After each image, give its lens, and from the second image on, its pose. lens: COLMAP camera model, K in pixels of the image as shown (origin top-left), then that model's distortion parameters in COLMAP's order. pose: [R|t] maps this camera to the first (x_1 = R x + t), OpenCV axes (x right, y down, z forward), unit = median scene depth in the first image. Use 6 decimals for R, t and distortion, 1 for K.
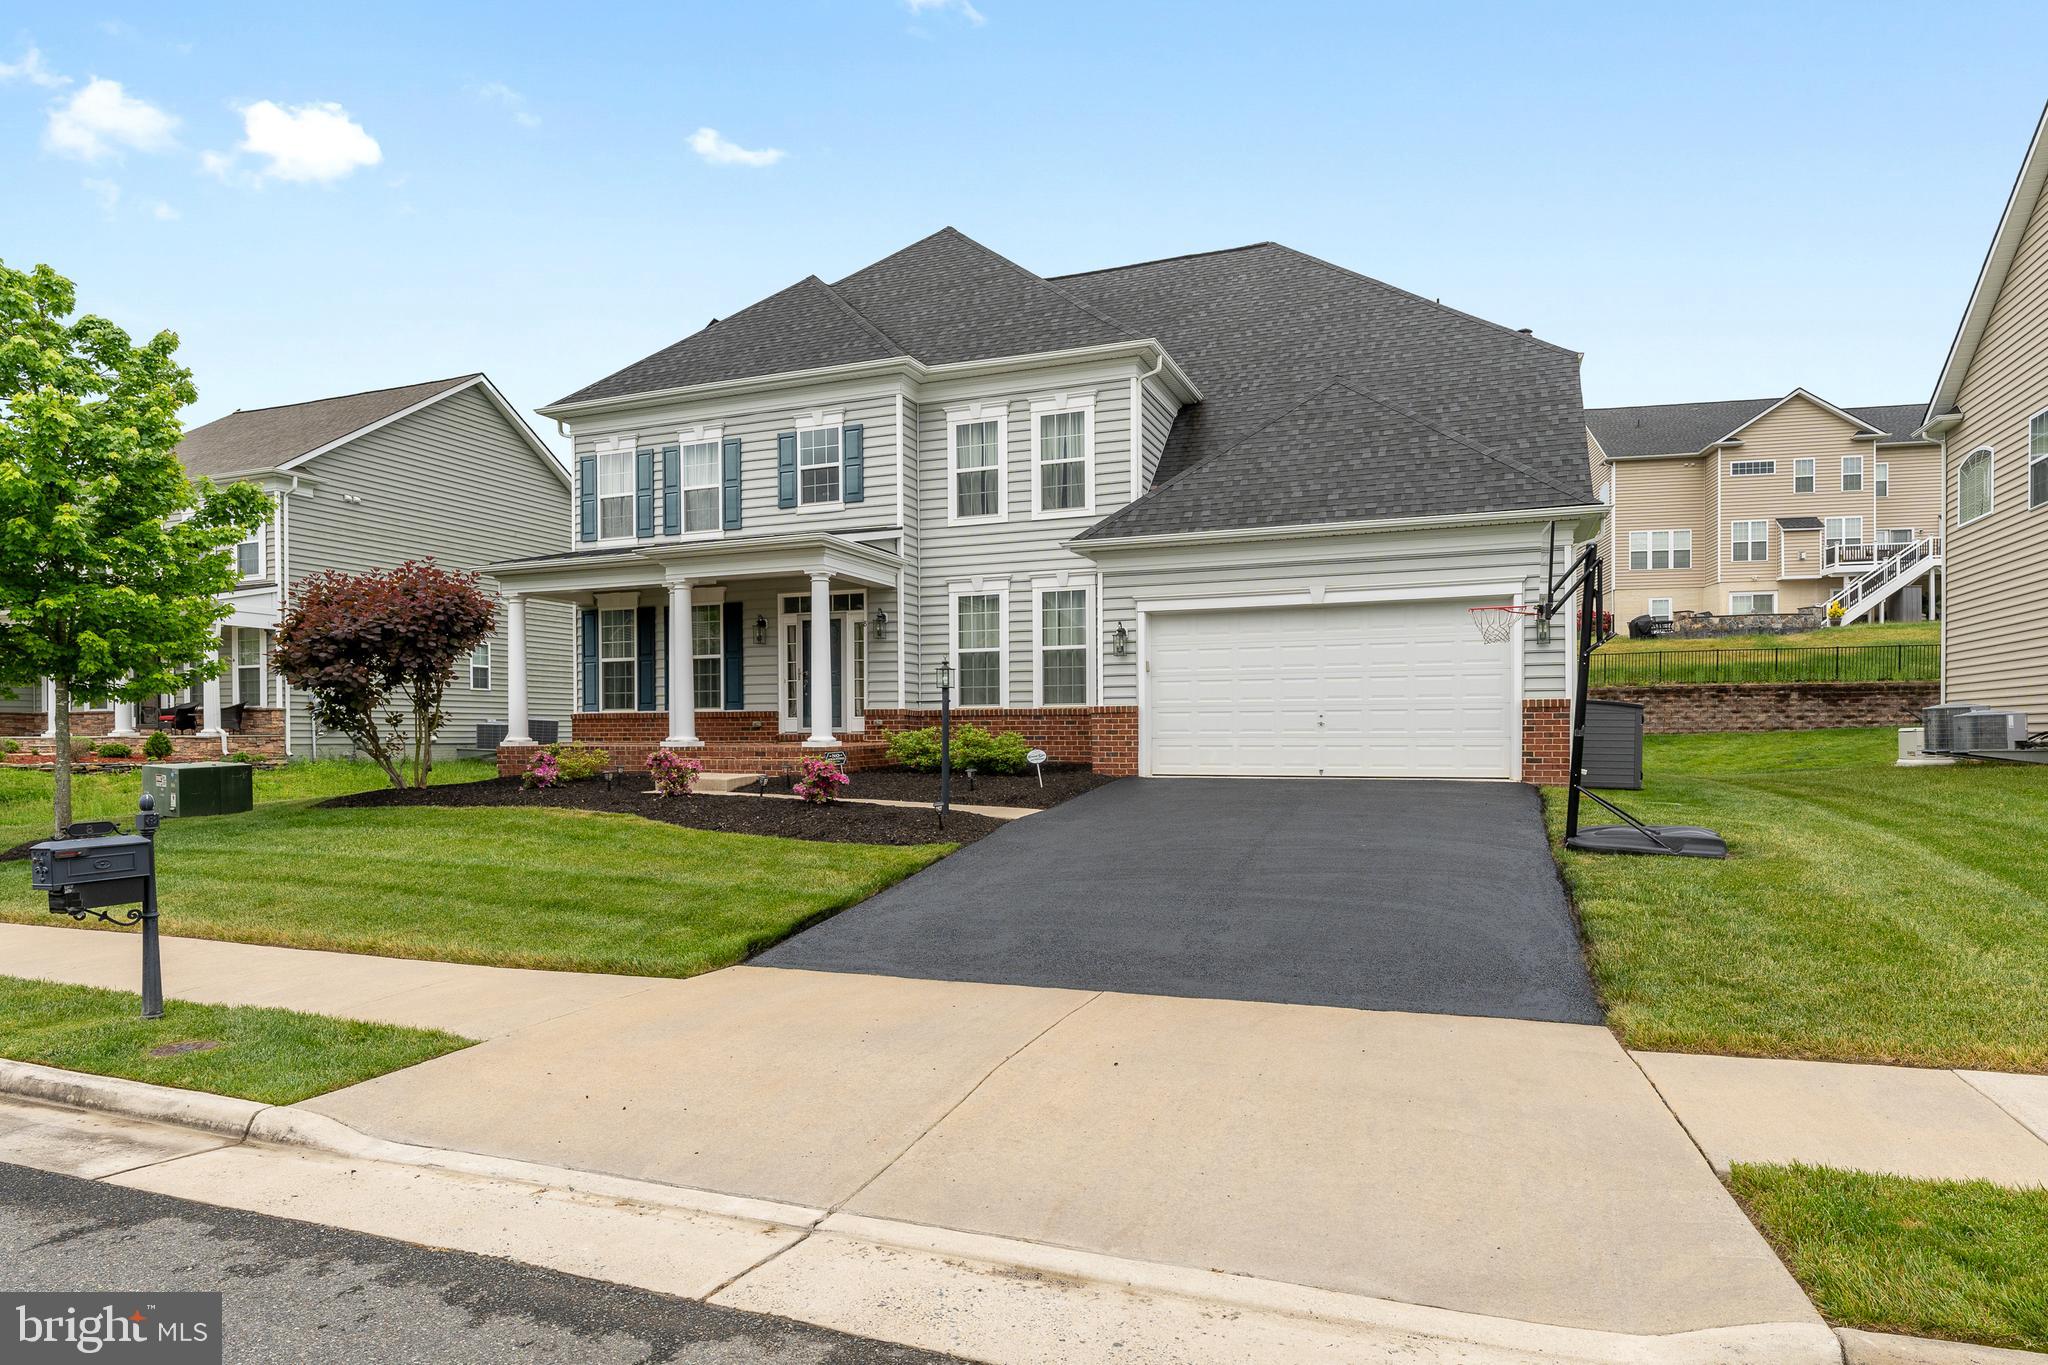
lens RADIAL K [[869.6, 0, 1059.0], [0, 869.6, 746.4], [0, 0, 1]] dist [0.002046, -0.001334]
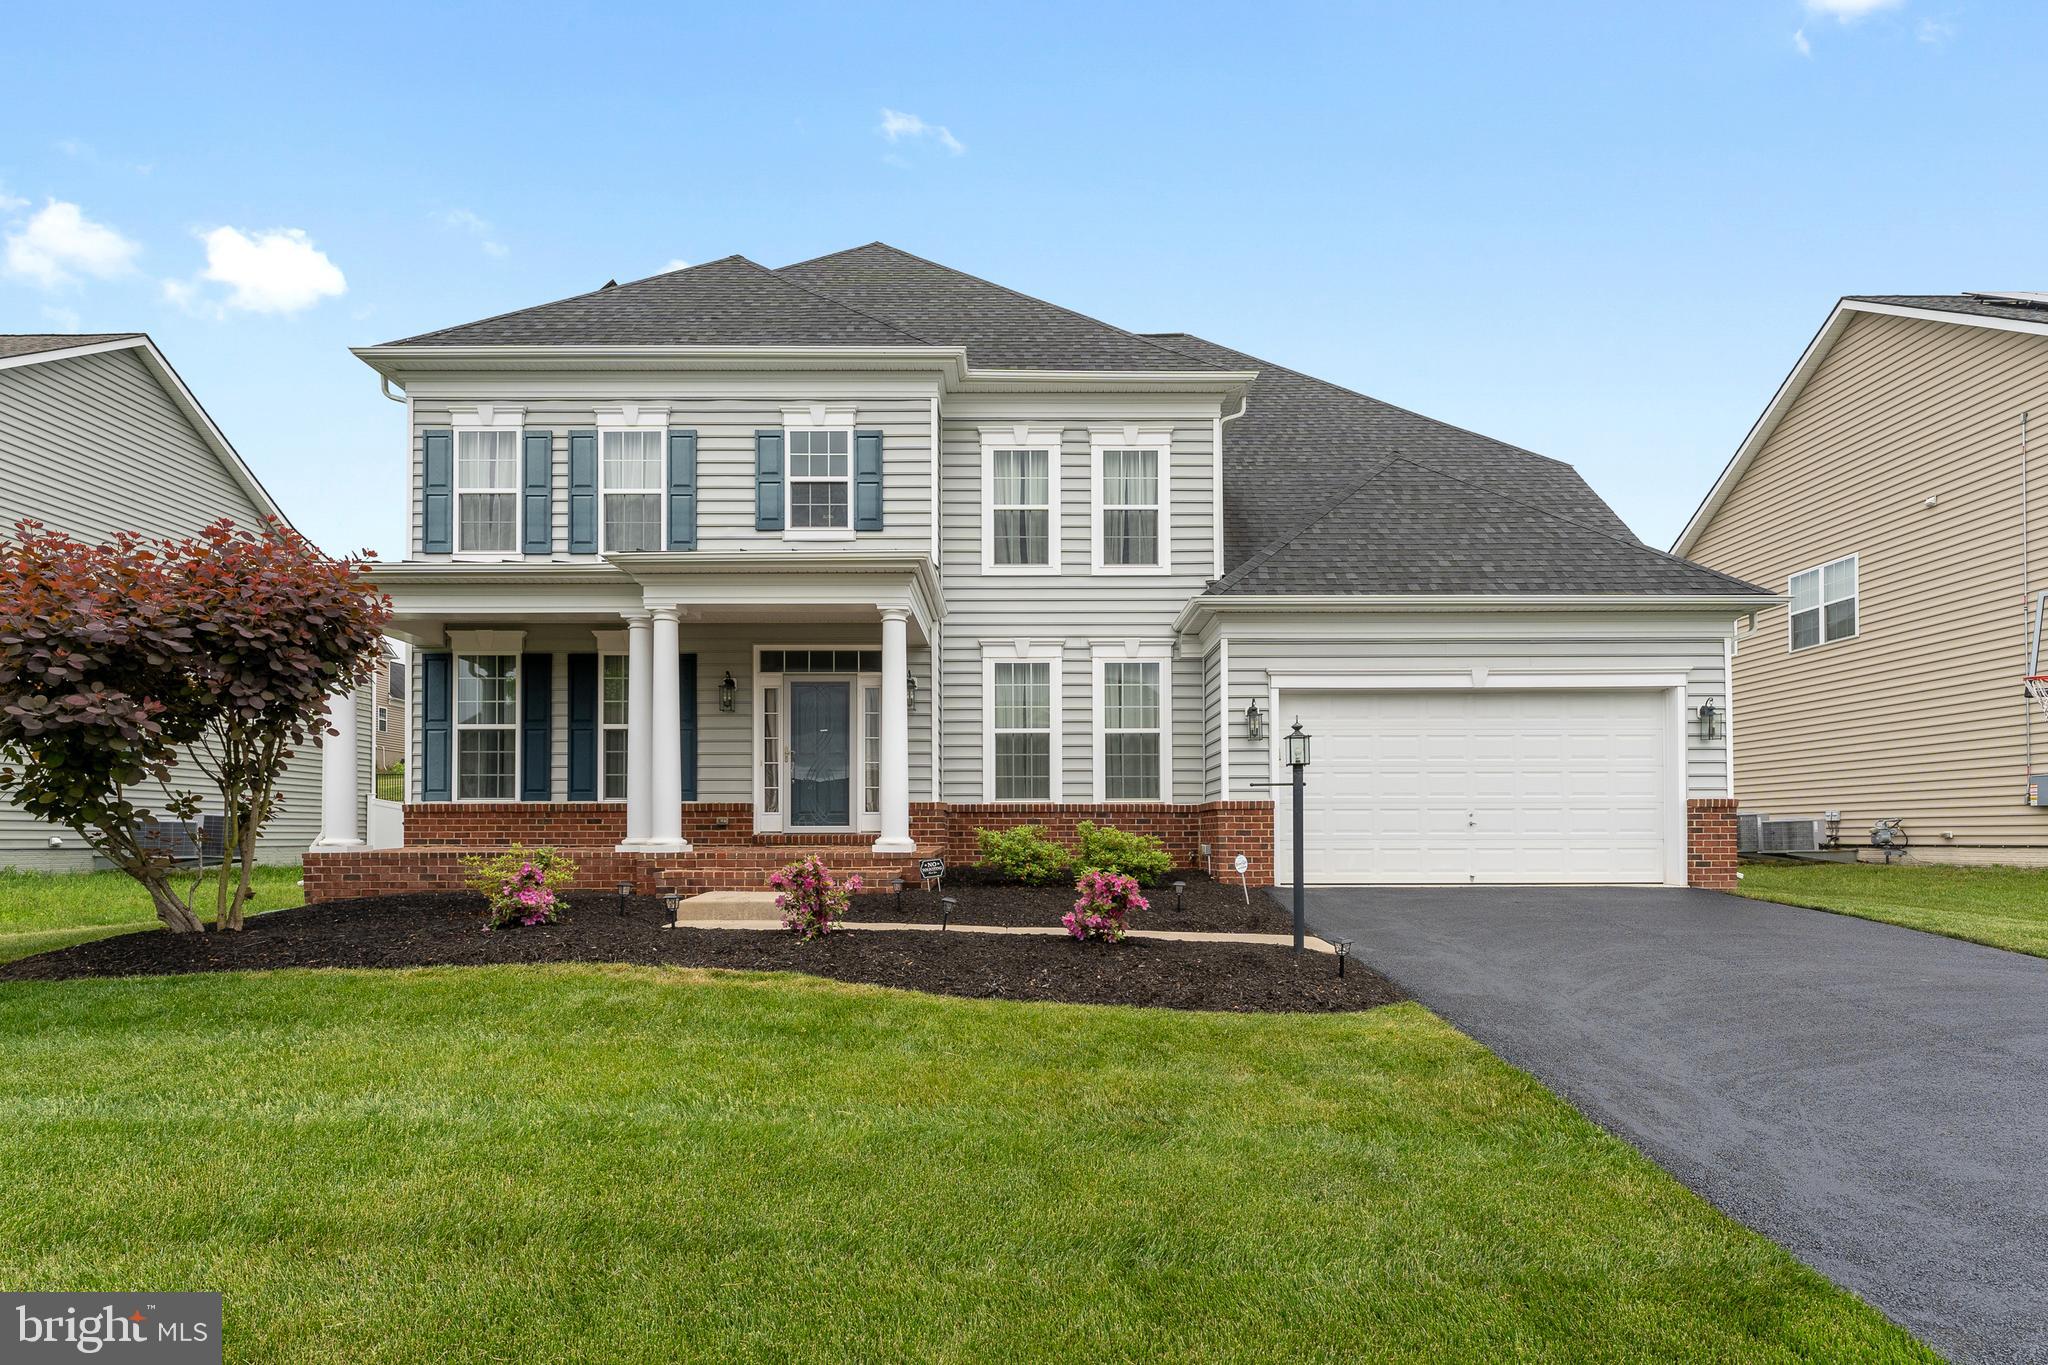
lens RADIAL K [[845.8, 0, 1038.8], [0, 845.8, 827.5], [0, 0, 1]] dist [0.000592, 0.000277]
pose [[0.957324, 0.004370, 0.288983, -0.302310], [0.002810, 0.999698, -0.024426, -0.002172], [-0.289002, 0.024196, 0.957023, 0.250169]]
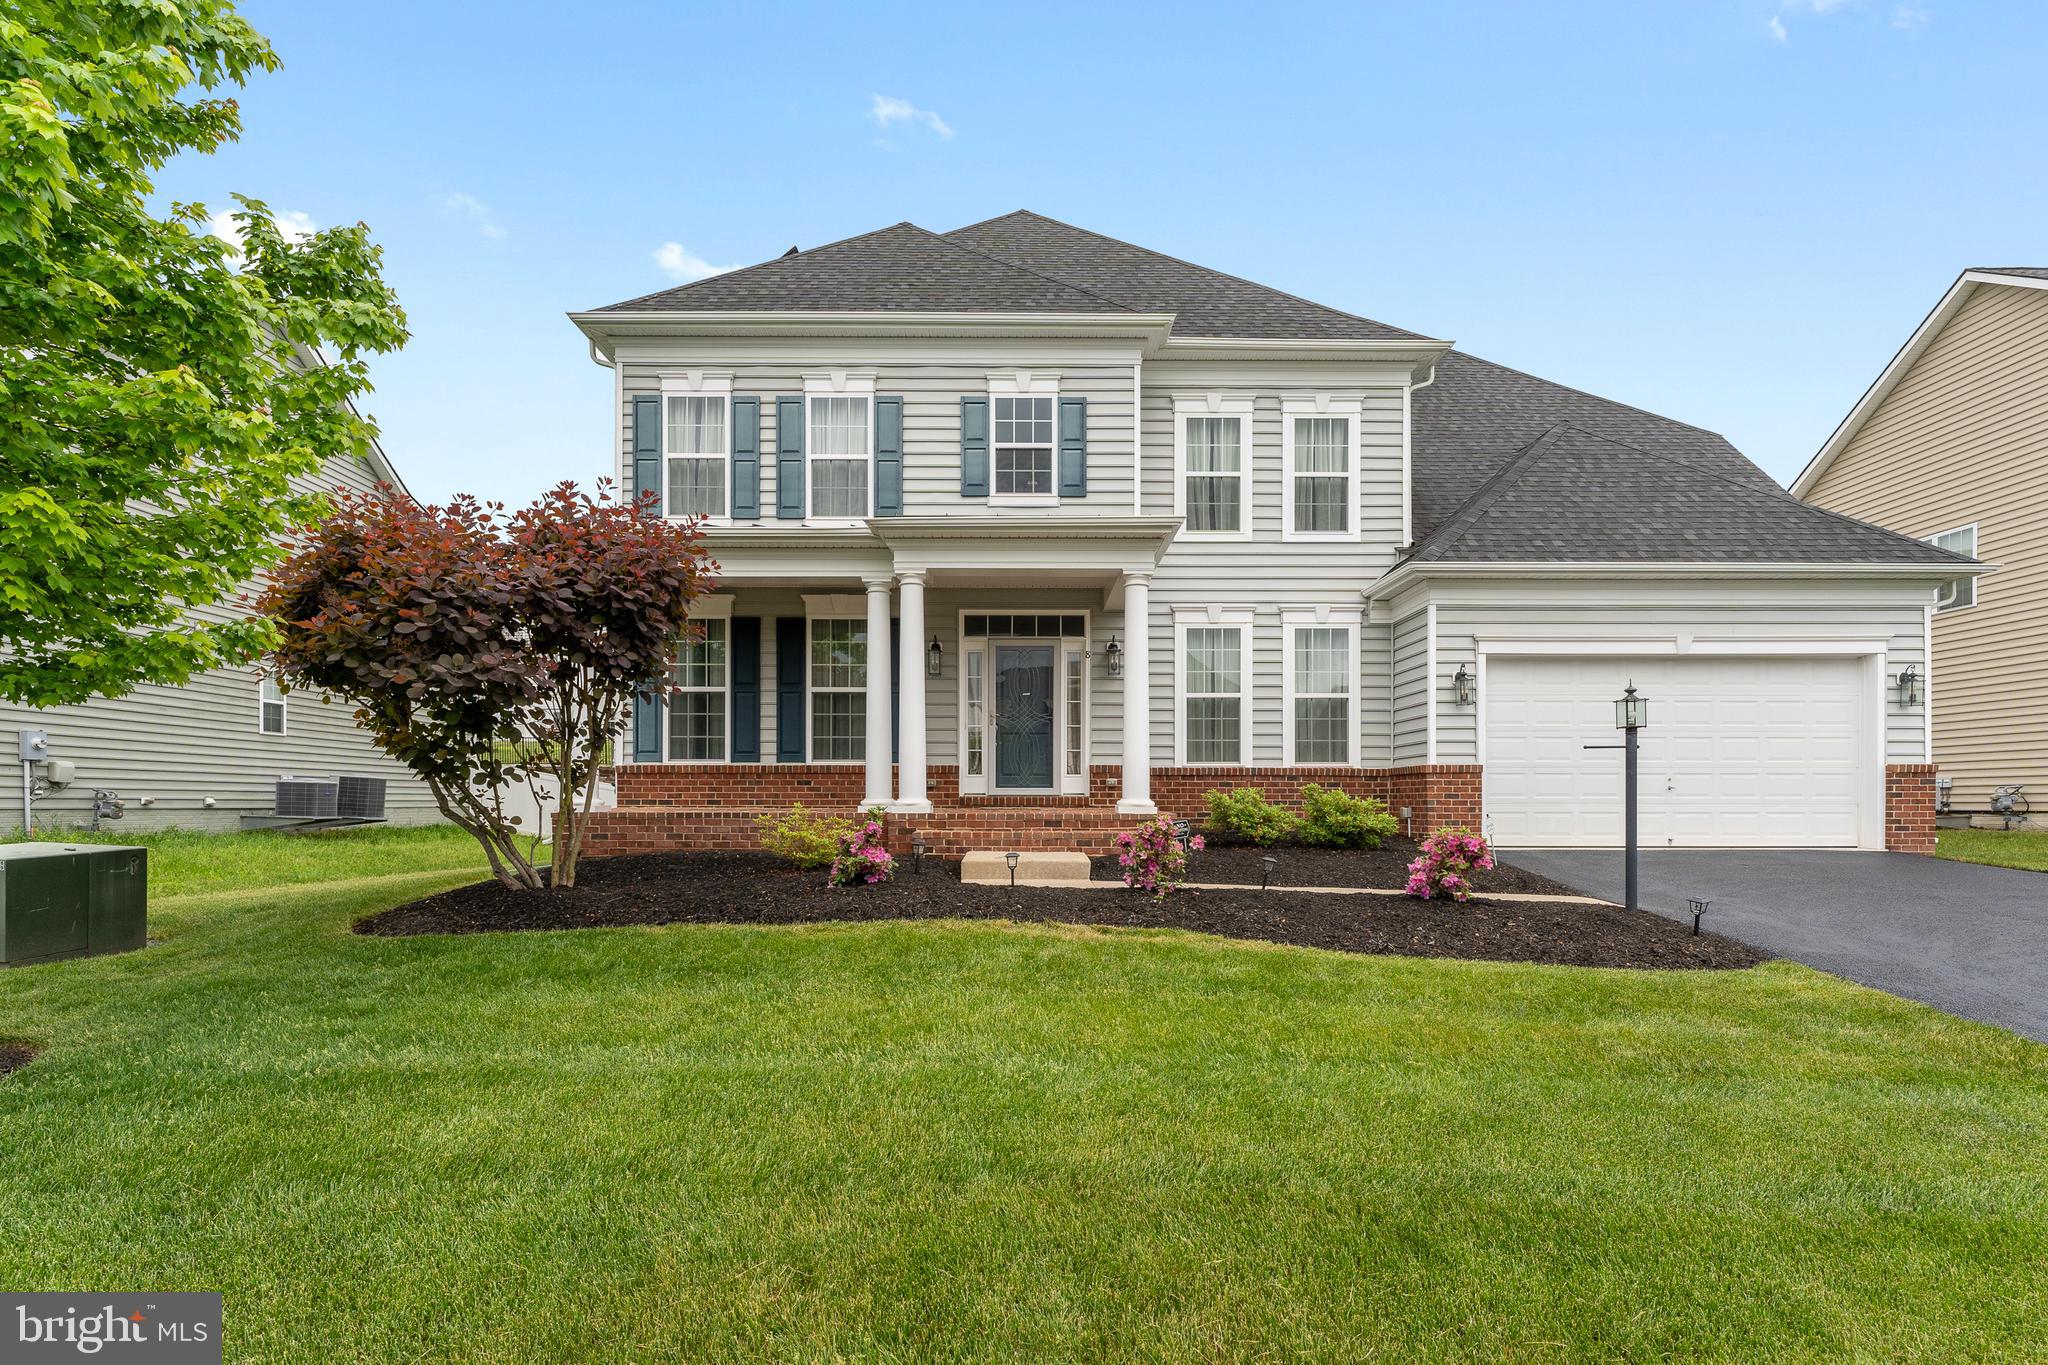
lens RADIAL K [[845.8, 0, 1085.2], [0, 845.8, 789.6], [0, 0, 1]] dist [0.000592, 0.000277]
pose [[0.956171, 0.008418, 0.292689, -0.436455], [-0.000401, 0.999623, -0.027440, -0.000446], [-0.292810, 0.026119, 0.955814, 0.282794]]
